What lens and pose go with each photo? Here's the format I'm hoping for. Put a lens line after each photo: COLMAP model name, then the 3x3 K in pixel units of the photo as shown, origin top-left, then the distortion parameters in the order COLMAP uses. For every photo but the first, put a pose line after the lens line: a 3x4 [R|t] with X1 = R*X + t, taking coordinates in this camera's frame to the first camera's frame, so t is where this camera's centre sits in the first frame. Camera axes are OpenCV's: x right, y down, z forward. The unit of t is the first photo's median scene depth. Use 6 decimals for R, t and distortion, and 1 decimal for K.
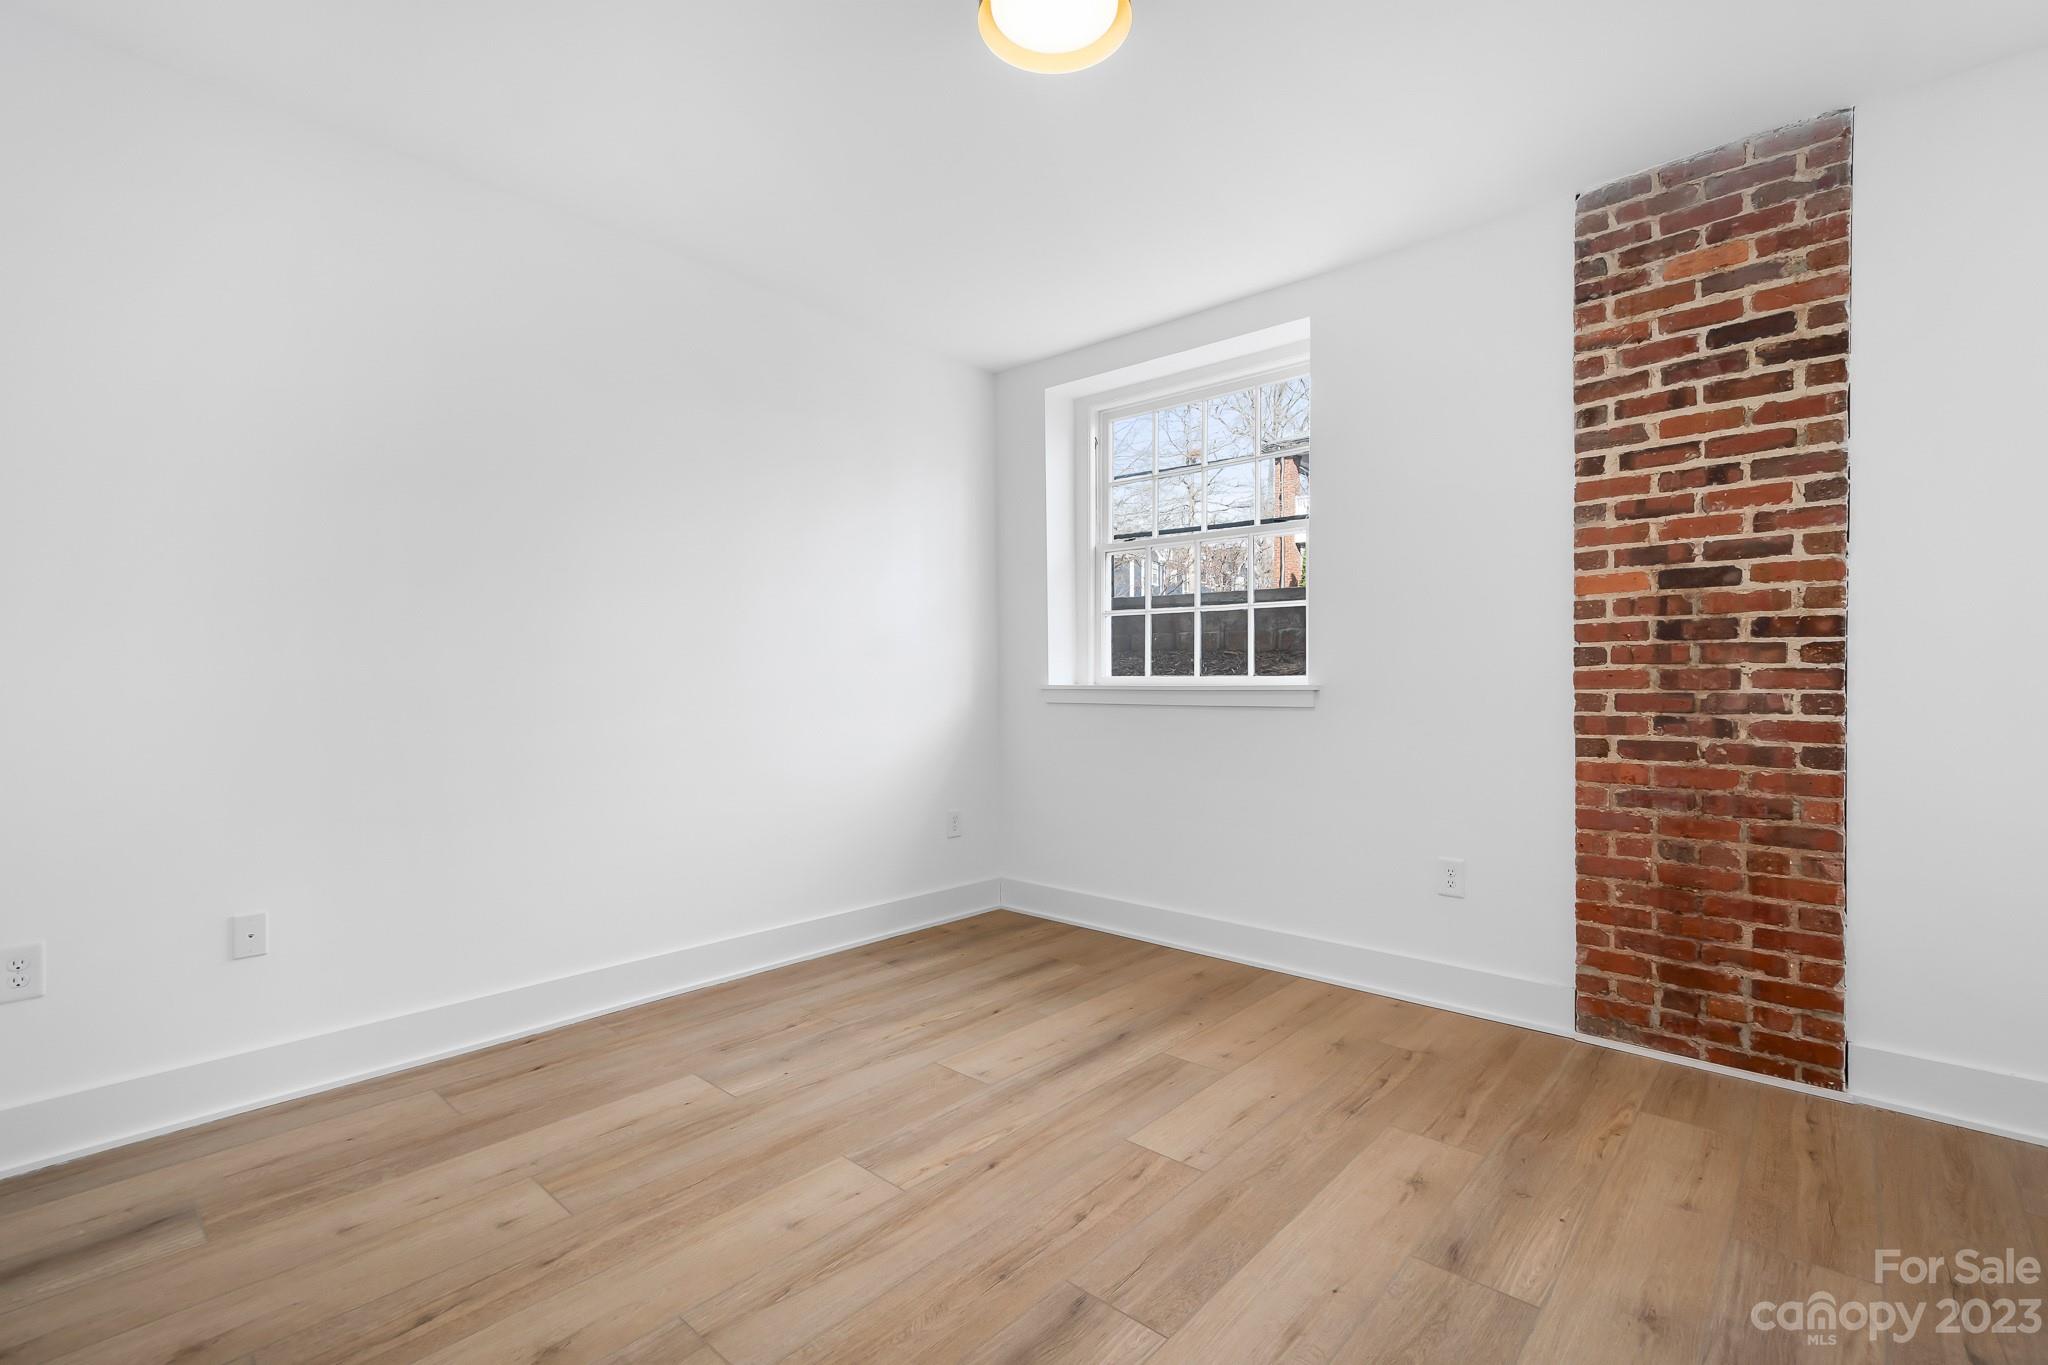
lens RADIAL K [[920.1, 0, 1024.0], [0, 920.1, 682.5], [0, 0, 1]] dist [0.012937, -0.007891]
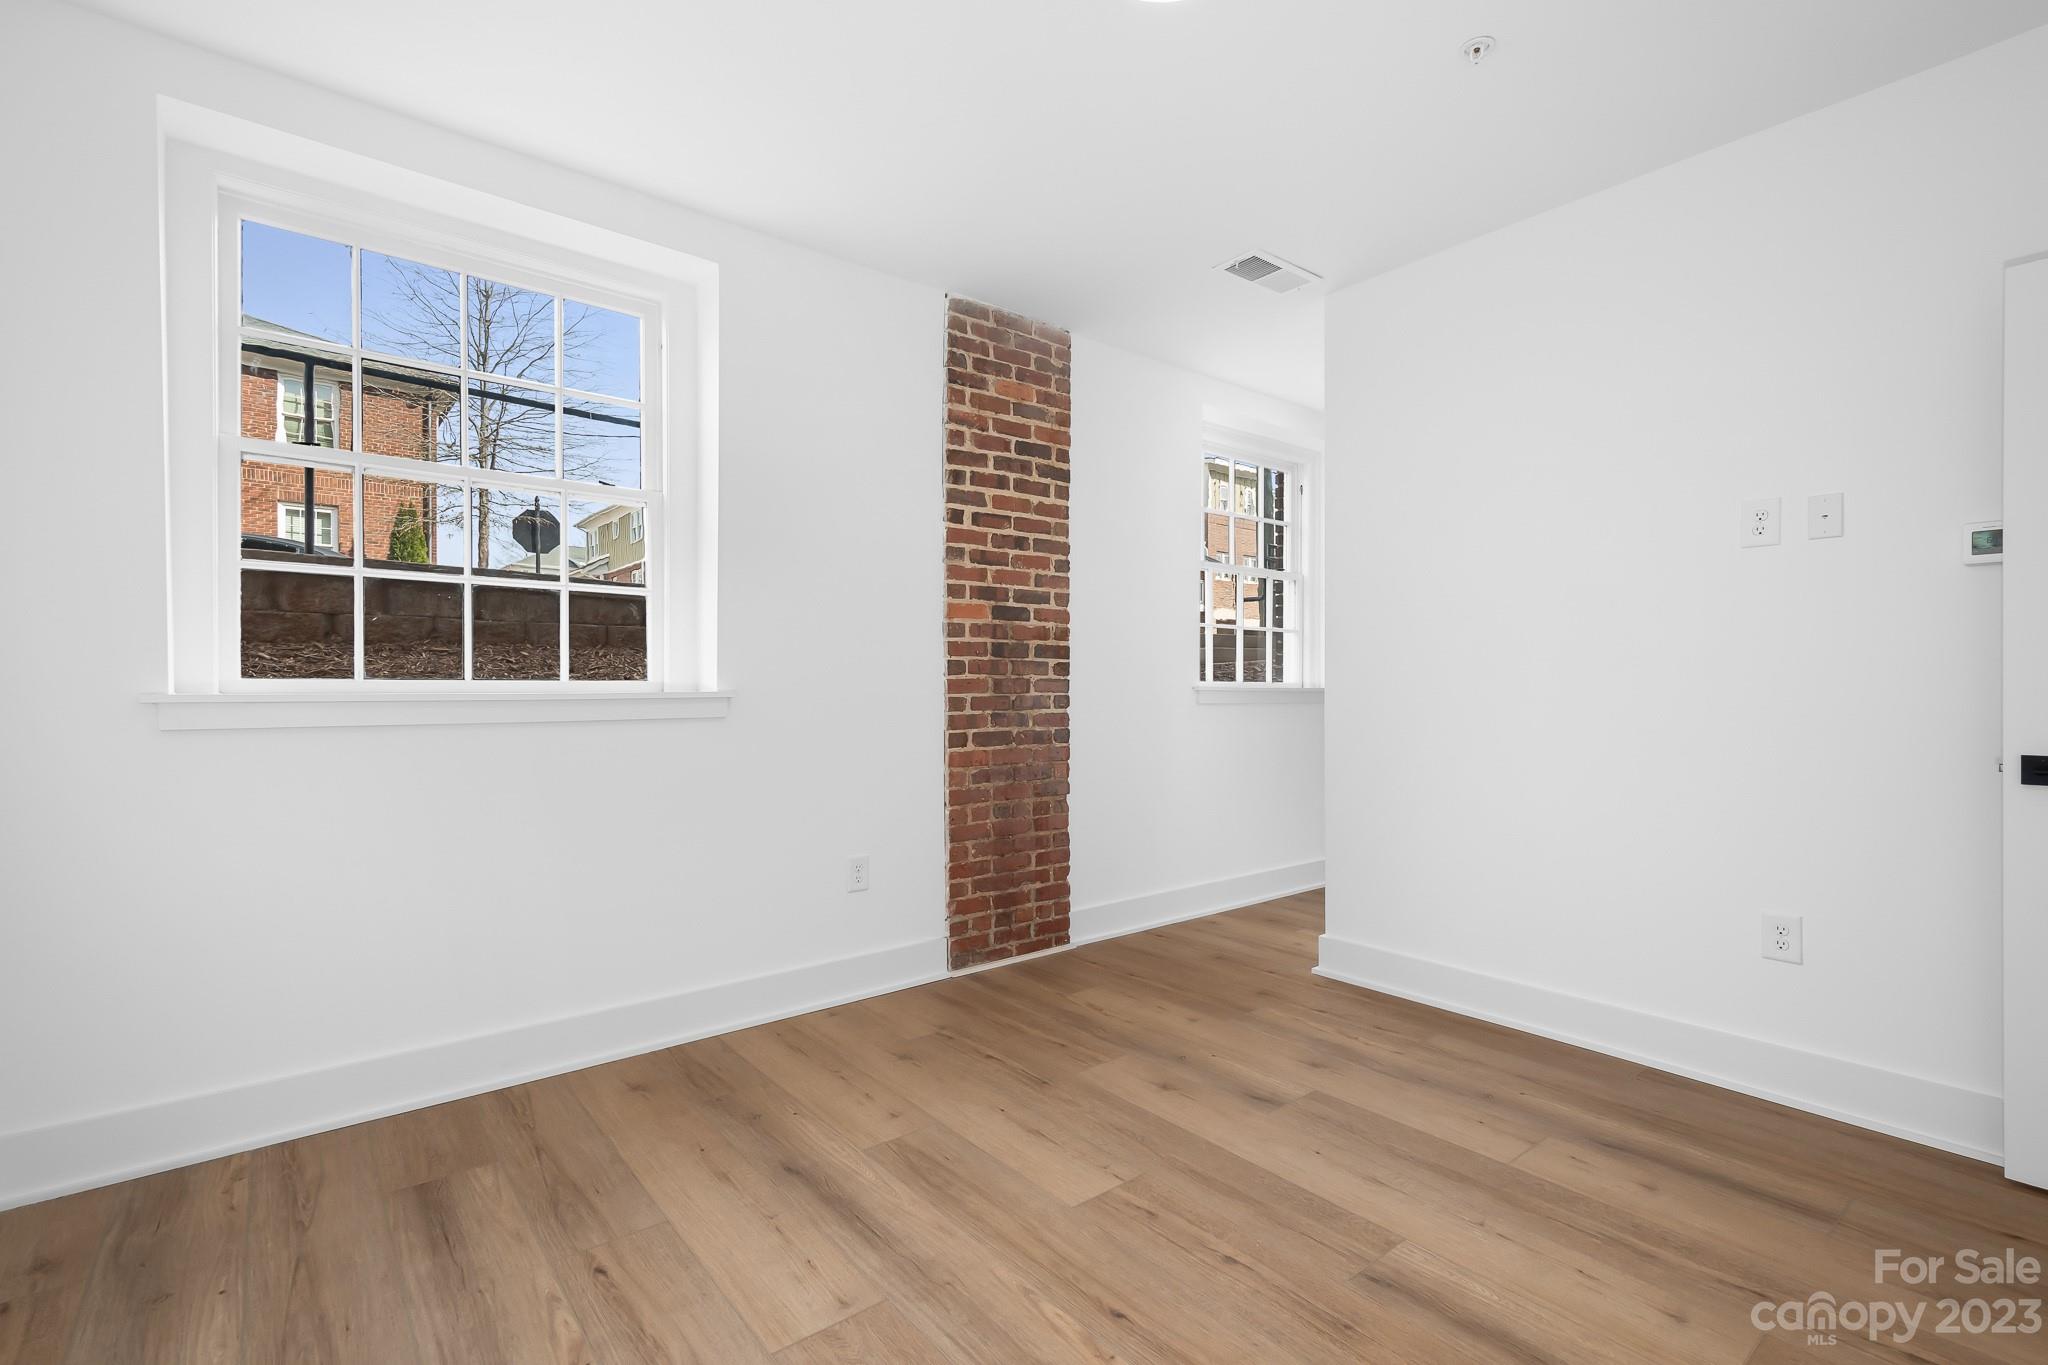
lens RADIAL K [[920.1, 0, 1024.0], [0, 920.1, 682.5], [0, 0, 1]] dist [0.012937, -0.007891]
pose [[0.153565, 0.004577, 0.988128, -0.635686], [0.002535, 0.999984, -0.005026, -0.001427], [-0.988135, 0.003277, 0.153551, 0.749864]]
